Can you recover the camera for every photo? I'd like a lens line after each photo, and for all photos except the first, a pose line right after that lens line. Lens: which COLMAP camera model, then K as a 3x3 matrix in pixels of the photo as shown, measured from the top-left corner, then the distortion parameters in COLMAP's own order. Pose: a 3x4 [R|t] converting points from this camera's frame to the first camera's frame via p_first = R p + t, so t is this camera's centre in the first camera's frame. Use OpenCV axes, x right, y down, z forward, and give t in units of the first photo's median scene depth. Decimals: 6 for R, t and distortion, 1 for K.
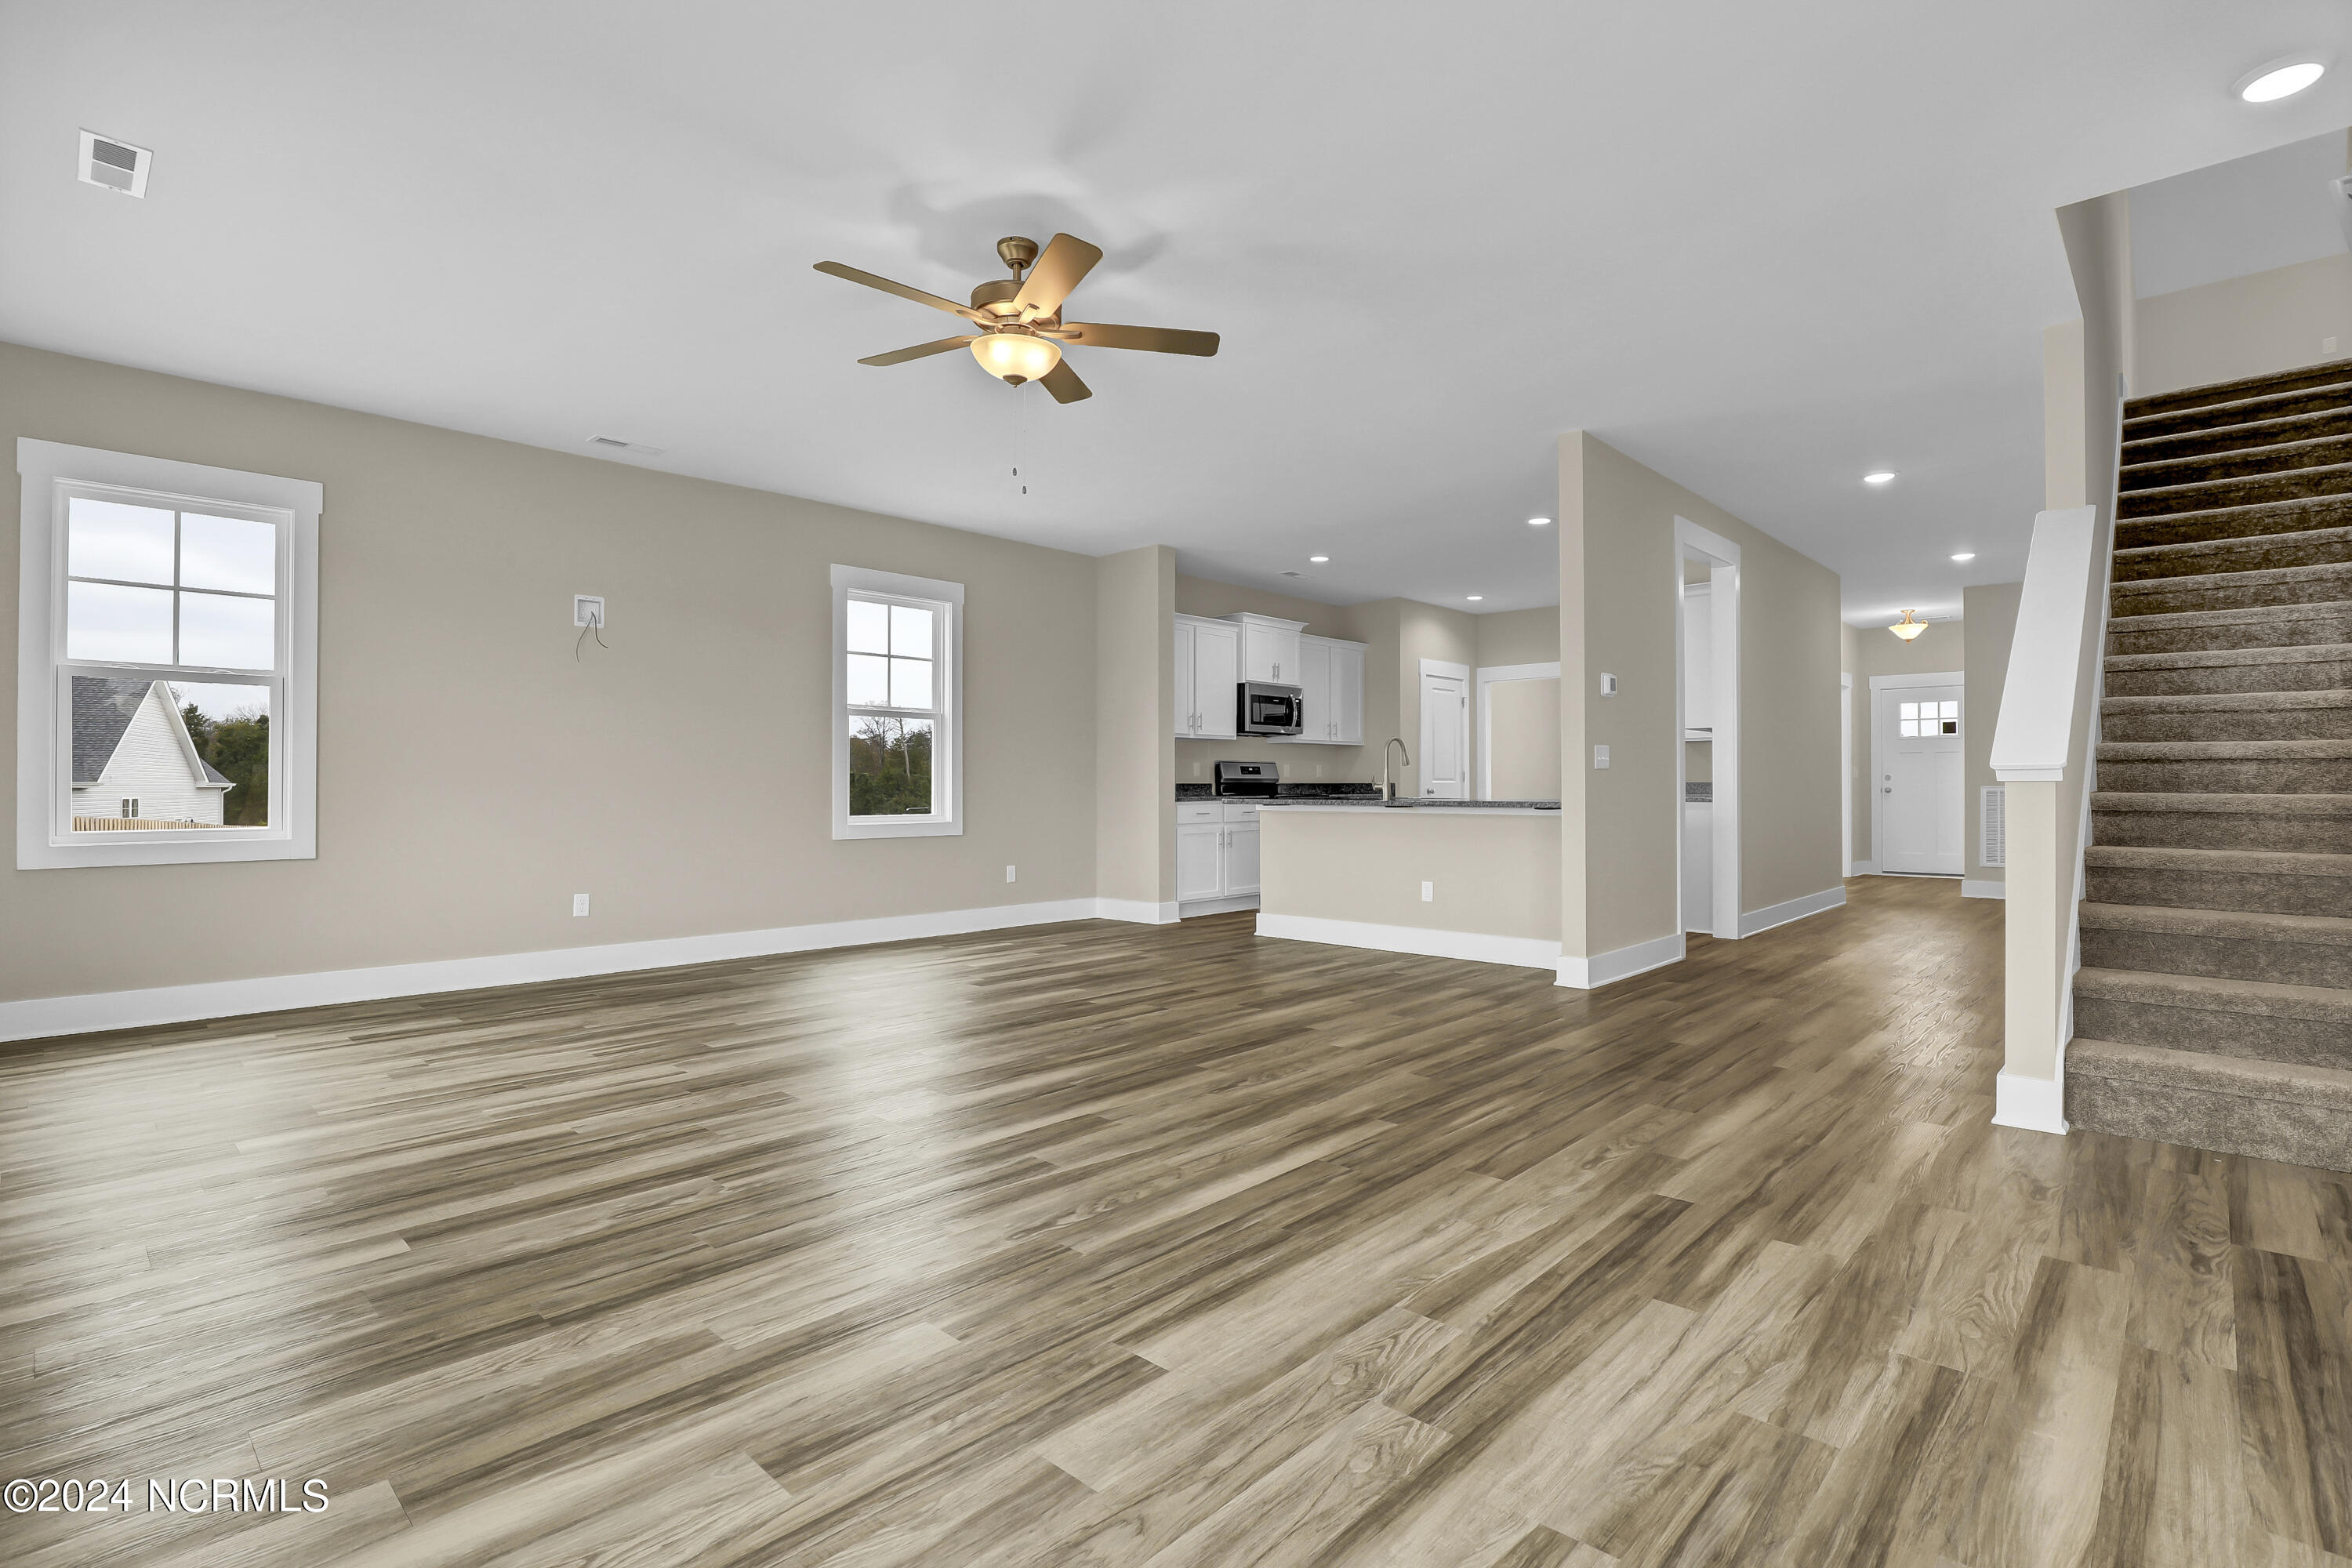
lens RADIAL K [[1113.9, 0, 1175.3], [0, 1113.9, 791.4], [0, 0, 1]] dist [-0.015700, 0.000261]
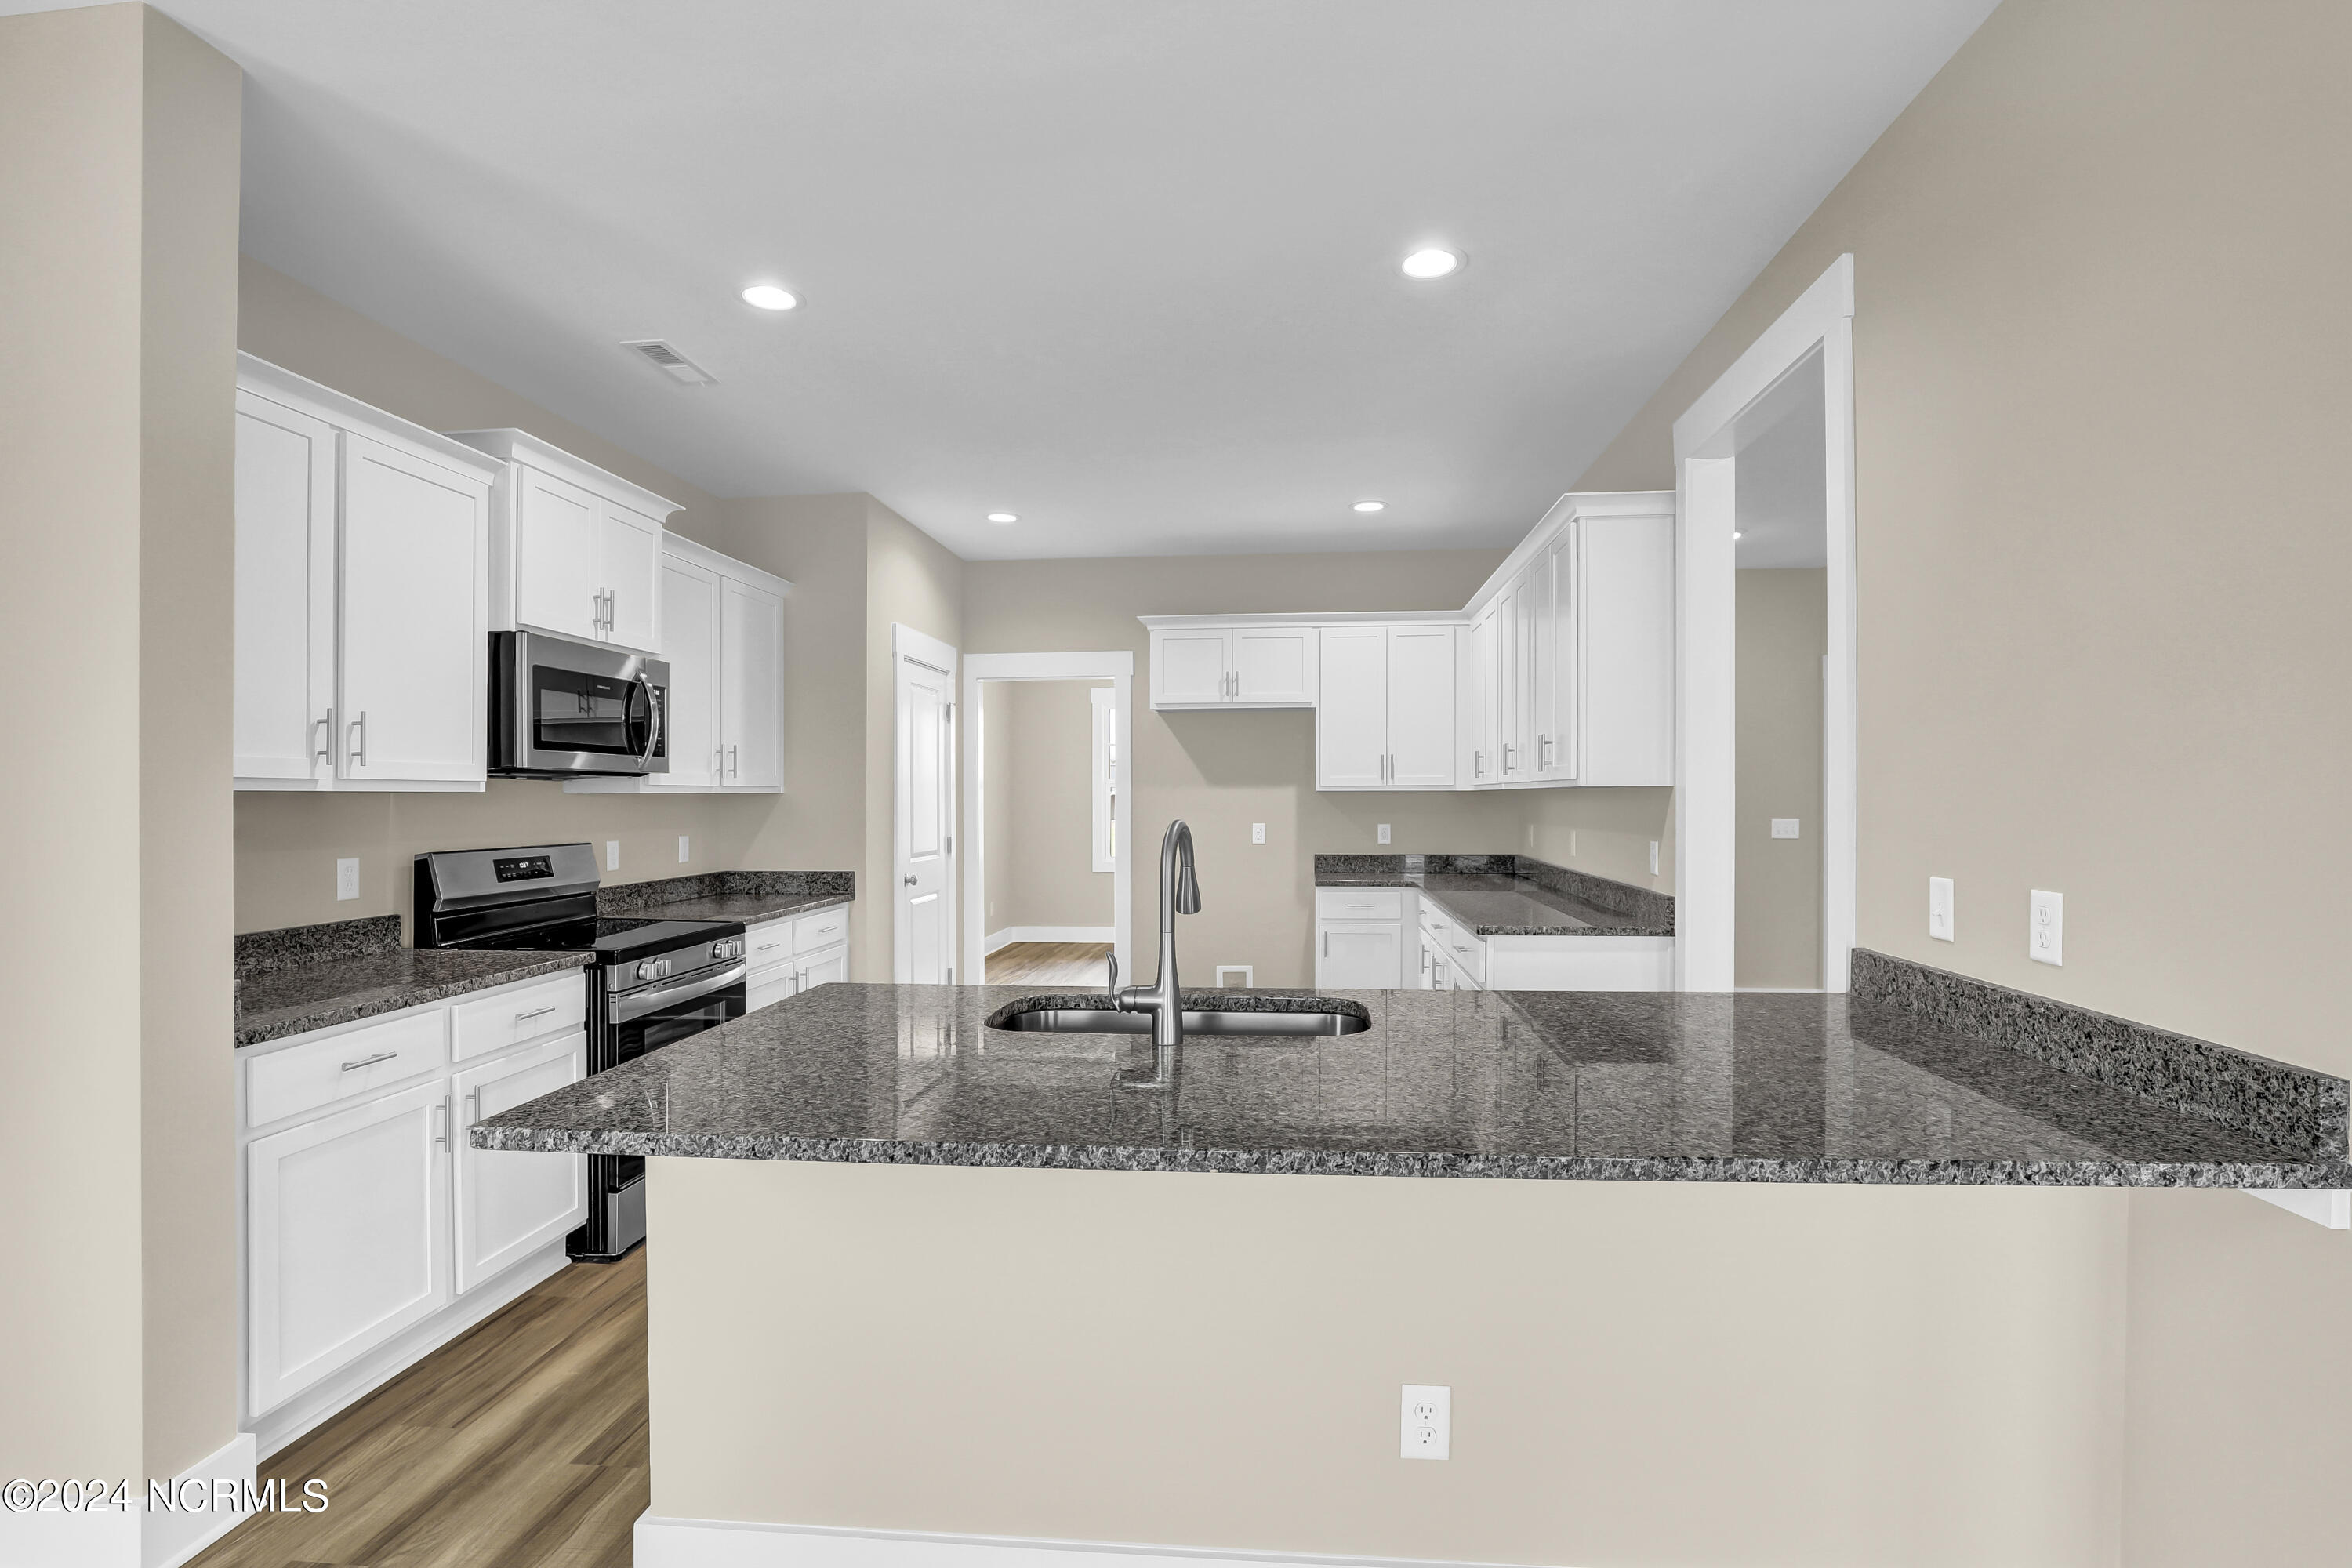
lens RADIAL K [[1113.9, 0, 1175.3], [0, 1113.9, 791.4], [0, 0, 1]] dist [-0.015700, 0.000261]
pose [[0.795743, 0.003370, 0.605625, 0.016038], [0.003578, 0.999941, -0.010266, -0.041226], [-0.605624, 0.010335, 0.795684, 0.580030]]
